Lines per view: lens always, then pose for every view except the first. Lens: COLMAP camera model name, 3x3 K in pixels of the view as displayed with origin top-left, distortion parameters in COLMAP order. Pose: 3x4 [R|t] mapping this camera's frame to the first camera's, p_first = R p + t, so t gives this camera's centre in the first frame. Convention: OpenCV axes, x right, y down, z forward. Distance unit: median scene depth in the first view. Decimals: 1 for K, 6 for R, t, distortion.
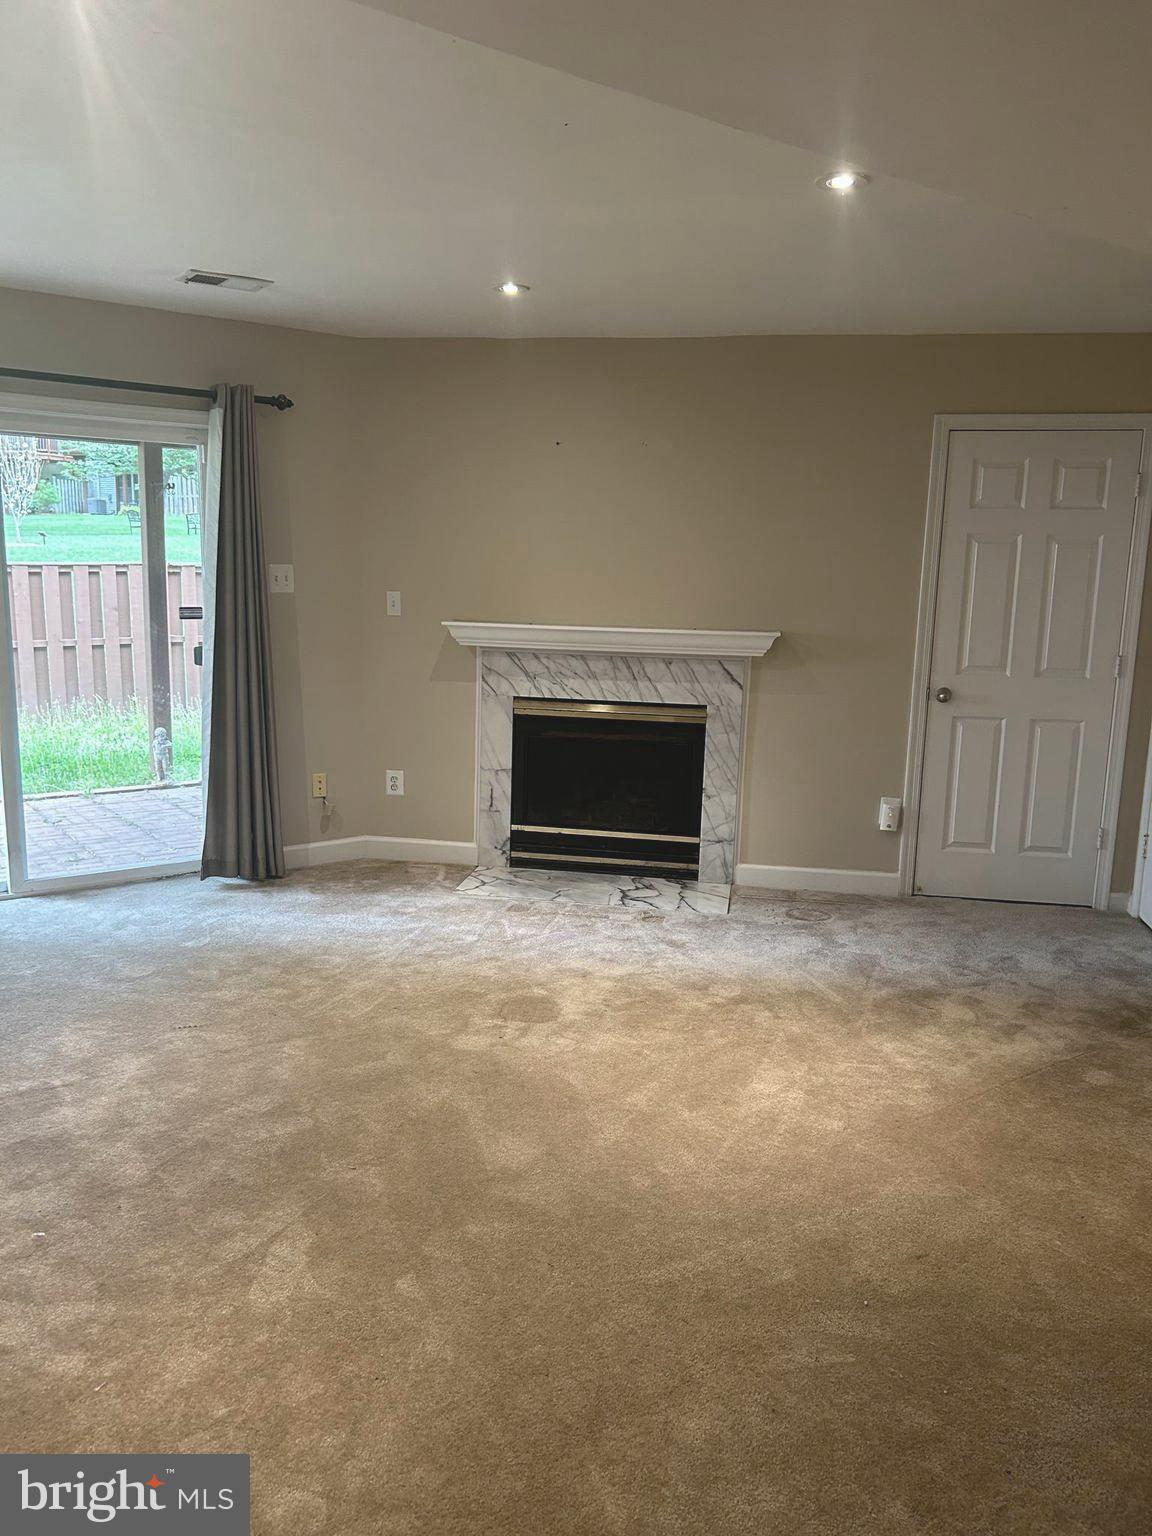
lens RADIAL K [[1161.9, 0, 577.1], [0, 1161.9, 783.0], [0, 0, 1]] dist [0.085262, -0.208353]
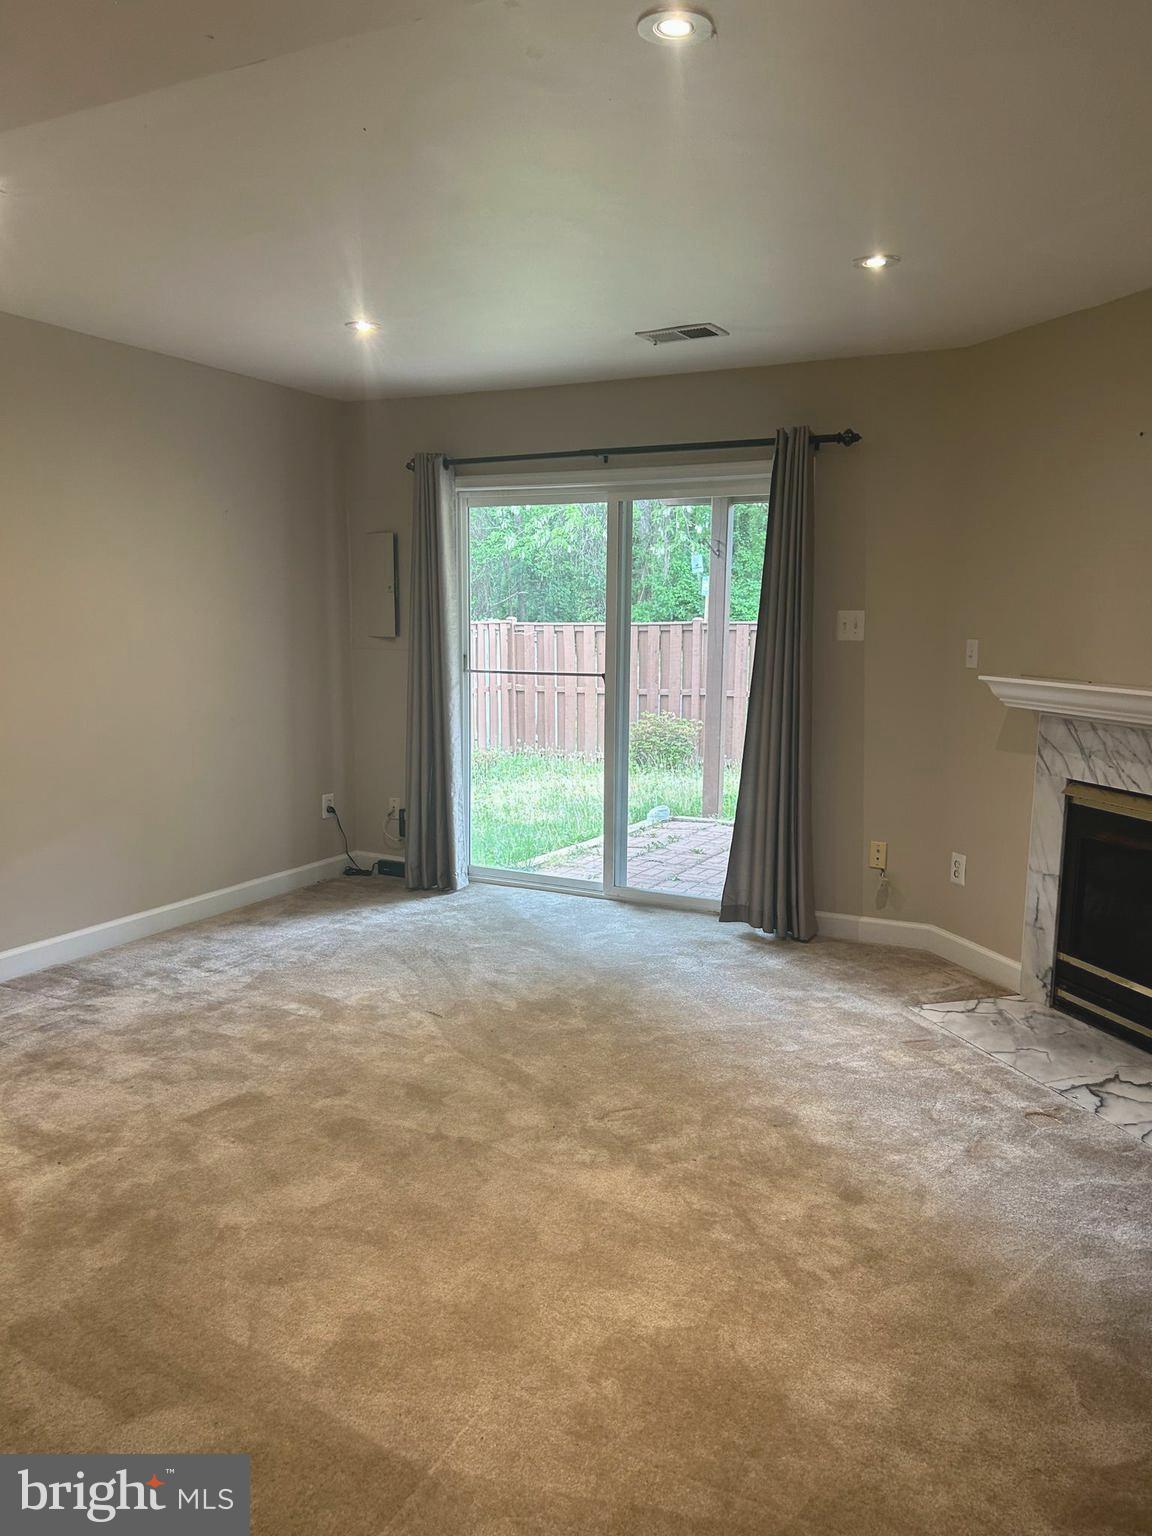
lens RADIAL K [[1161.9, 0, 577.1], [0, 1161.9, 783.0], [0, 0, 1]] dist [0.085262, -0.208353]
pose [[0.440309, 0.109125, -0.891190, 0.476813], [-0.159279, 0.986336, 0.042081, -0.054111], [0.883605, 0.123419, 0.451674, 0.391503]]
